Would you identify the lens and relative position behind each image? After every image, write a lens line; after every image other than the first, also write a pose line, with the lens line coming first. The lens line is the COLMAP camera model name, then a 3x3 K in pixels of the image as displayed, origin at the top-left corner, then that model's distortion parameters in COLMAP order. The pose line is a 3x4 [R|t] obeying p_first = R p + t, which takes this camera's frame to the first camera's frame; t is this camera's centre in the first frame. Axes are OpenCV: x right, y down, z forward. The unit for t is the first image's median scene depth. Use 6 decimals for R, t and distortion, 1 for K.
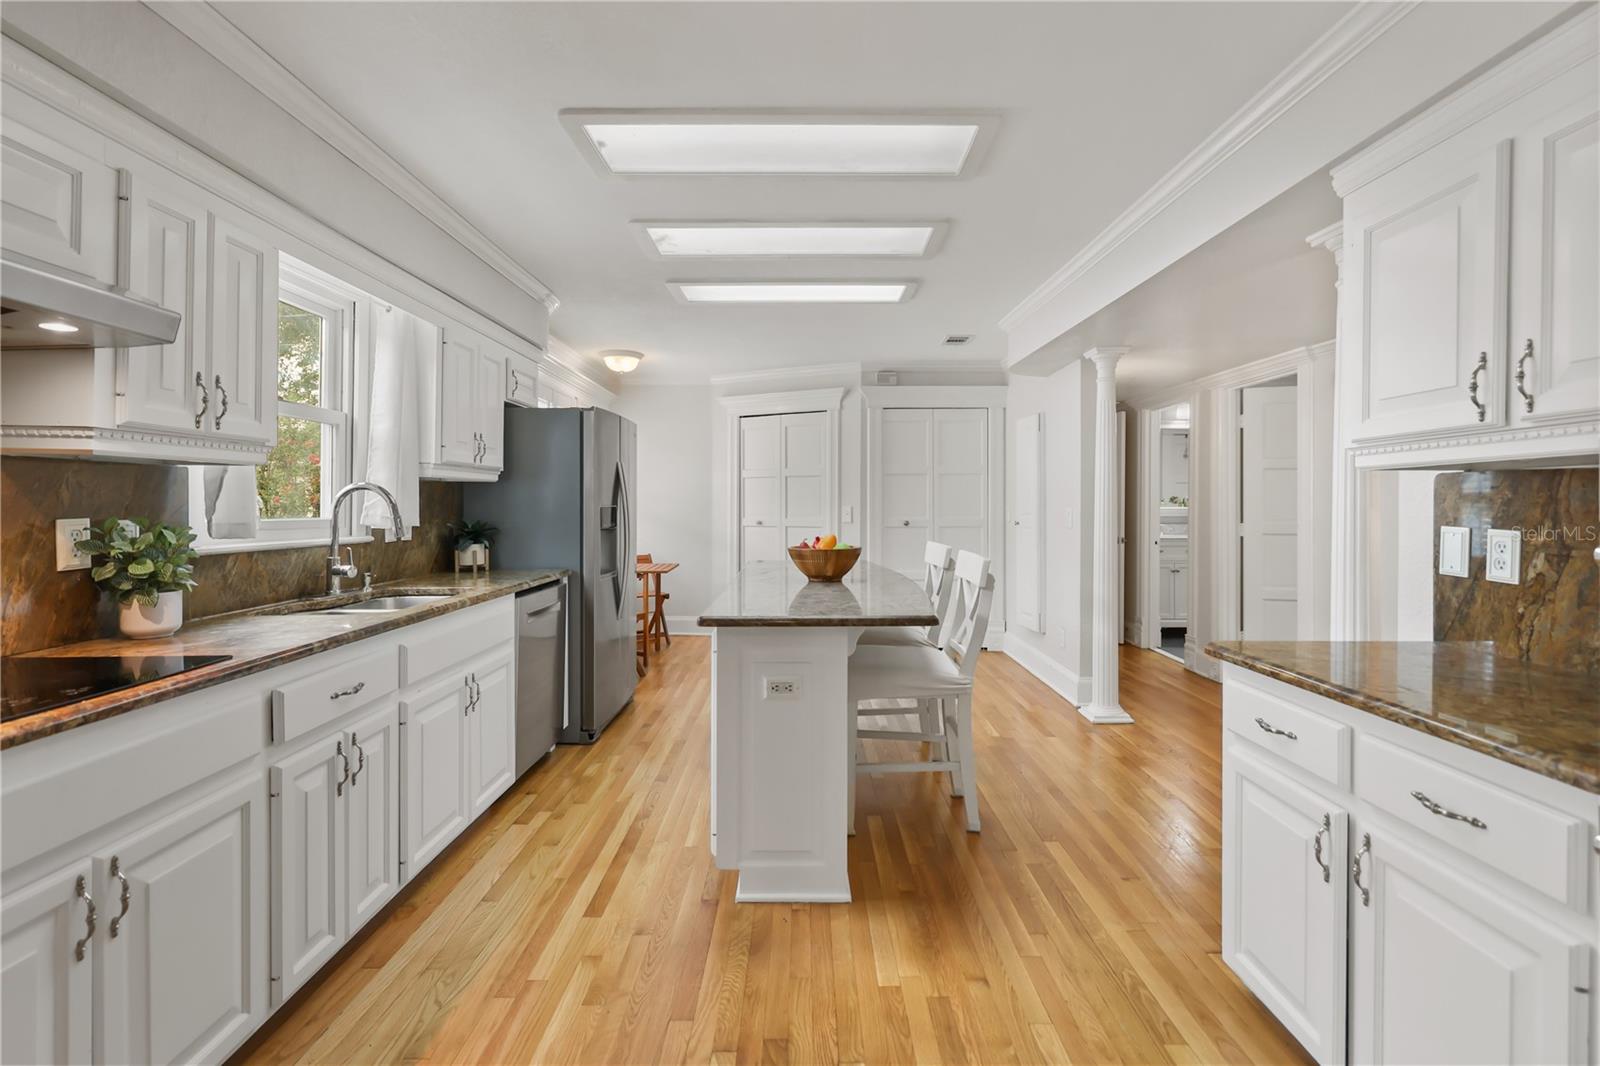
lens RADIAL K [[744.1, 0, 792.5], [0, 744.1, 516.5], [0, 0, 1]] dist [0.000140, -0.000588]
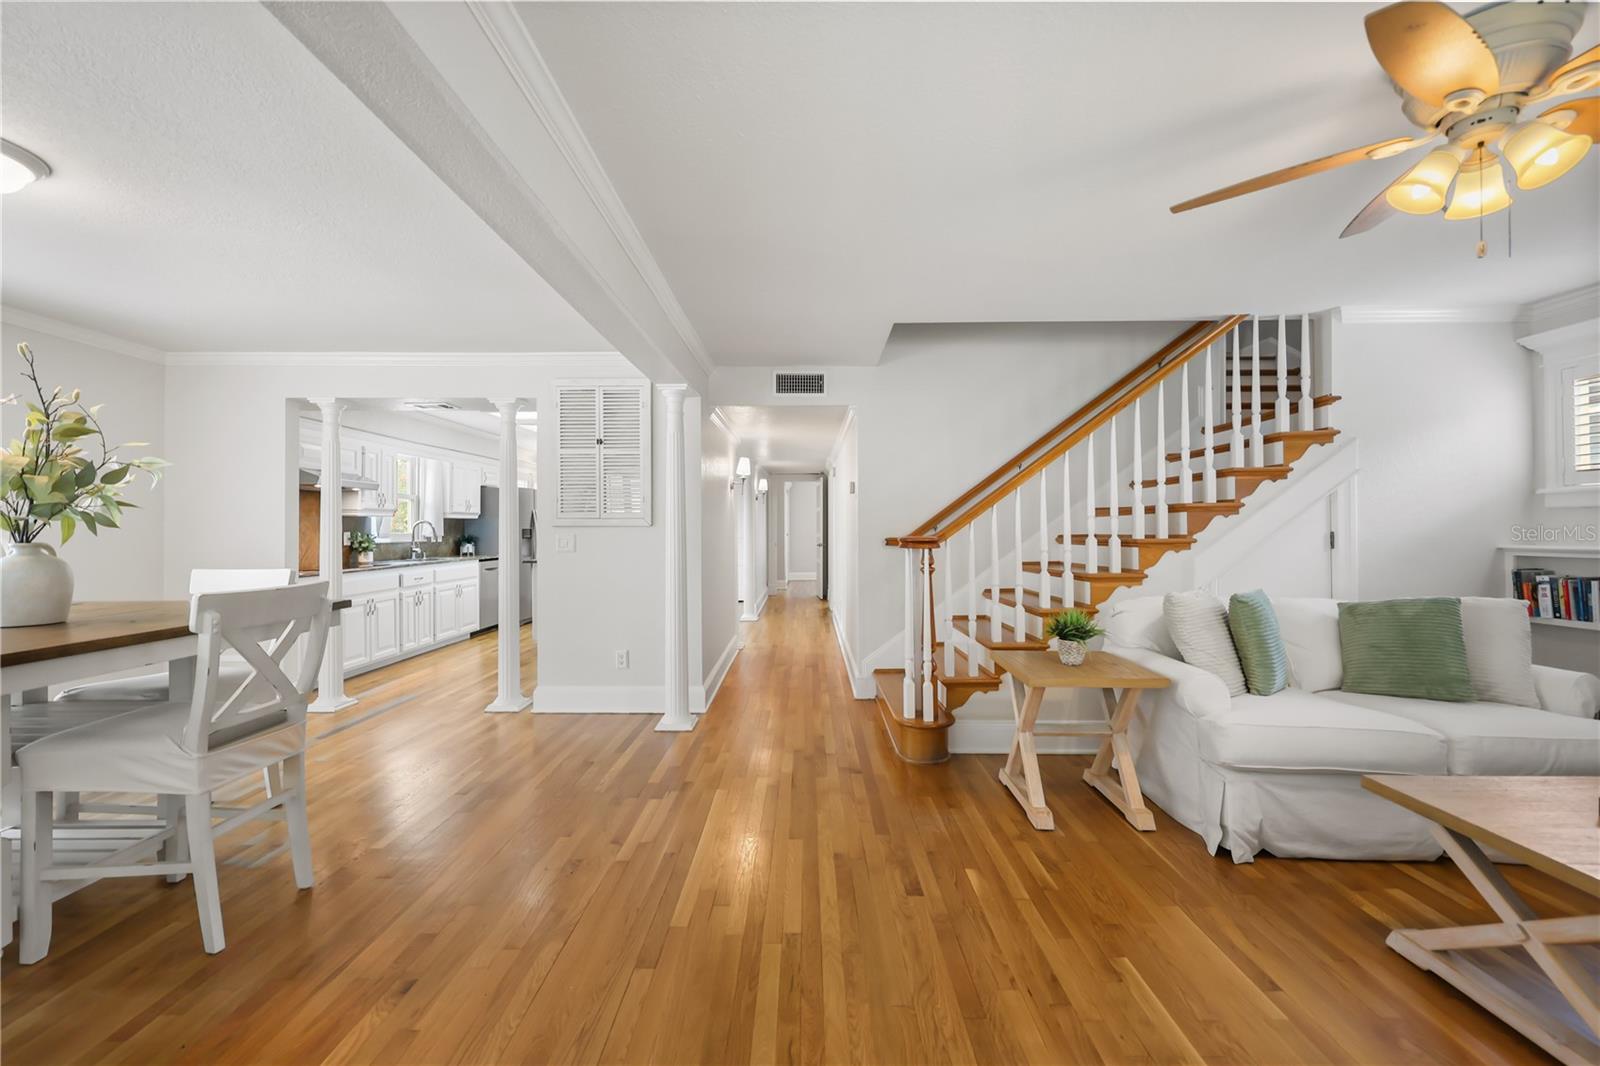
lens RADIAL K [[648.1, 0, 805.9], [0, 648.1, 532.6], [0, 0, 1]] dist [-0.000651, 0.000135]
pose [[0.999927, -0.007297, 0.009613, 1.021798], [0.007364, 0.999949, -0.006934, 0.034349], [-0.009562, 0.007004, 0.999930, -1.764948]]
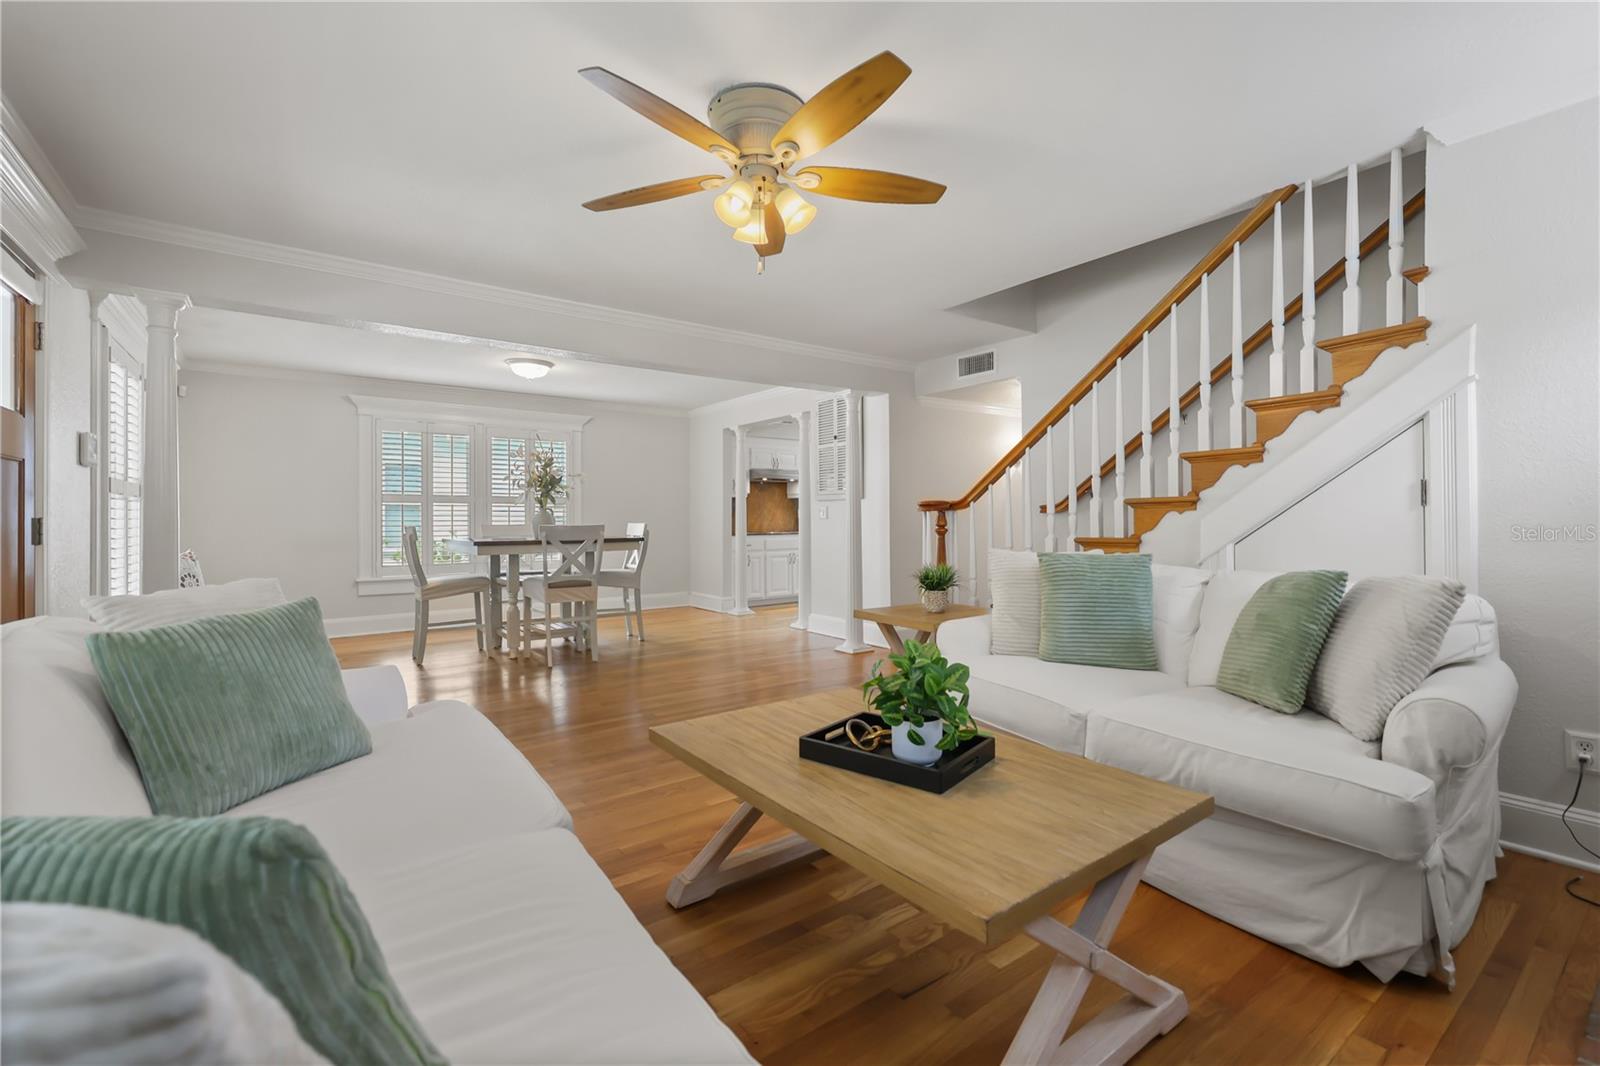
lens RADIAL K [[687.2, 0, 794.8], [0, 687.2, 524.8], [0, 0, 1]] dist [0.000759, 0.000050]
pose [[0.601113, -0.000187, -0.799164, 2.441958], [0.000069, 1.000000, -0.000183, 0.094713], [0.799164, 0.000055, 0.601113, -1.639642]]
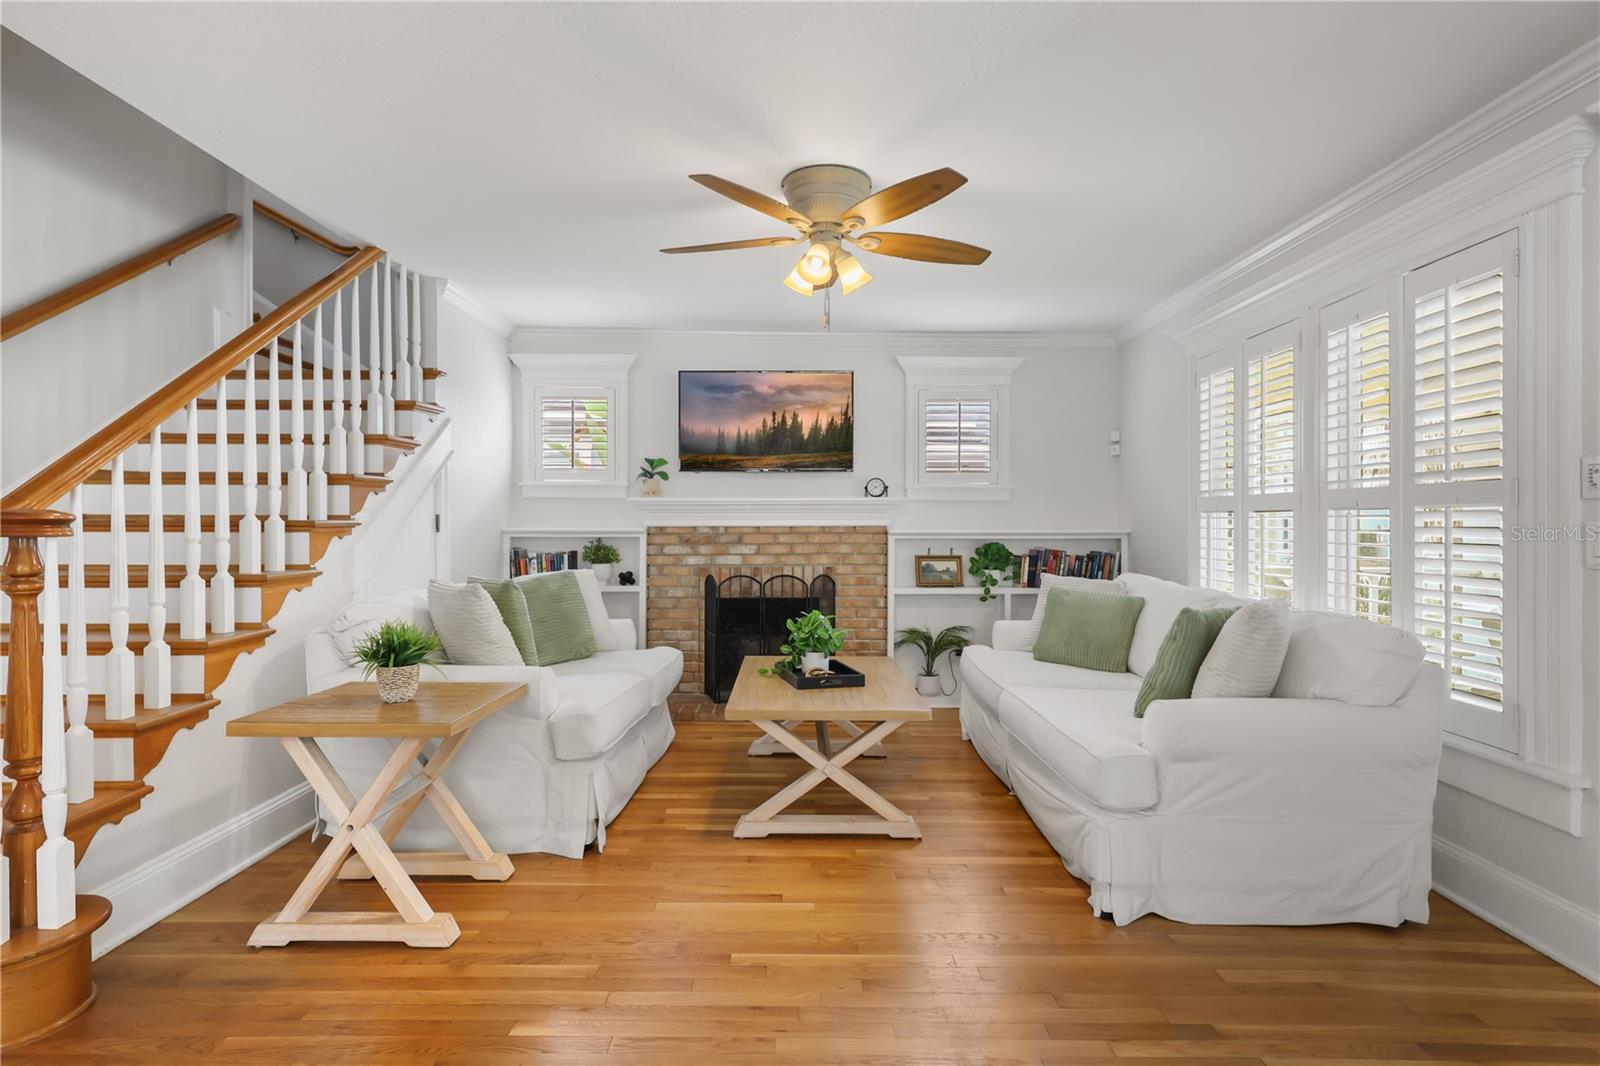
lens RADIAL K [[787.1, 0, 801.9], [0, 787.1, 531.7], [0, 0, 1]] dist [0.001070, -0.000144]
pose [[-0.017715, -0.013998, 0.999745, 0.538085], [0.007472, 0.999872, 0.014132, 0.050407], [-0.999815, 0.007720, -0.017609, -1.074120]]
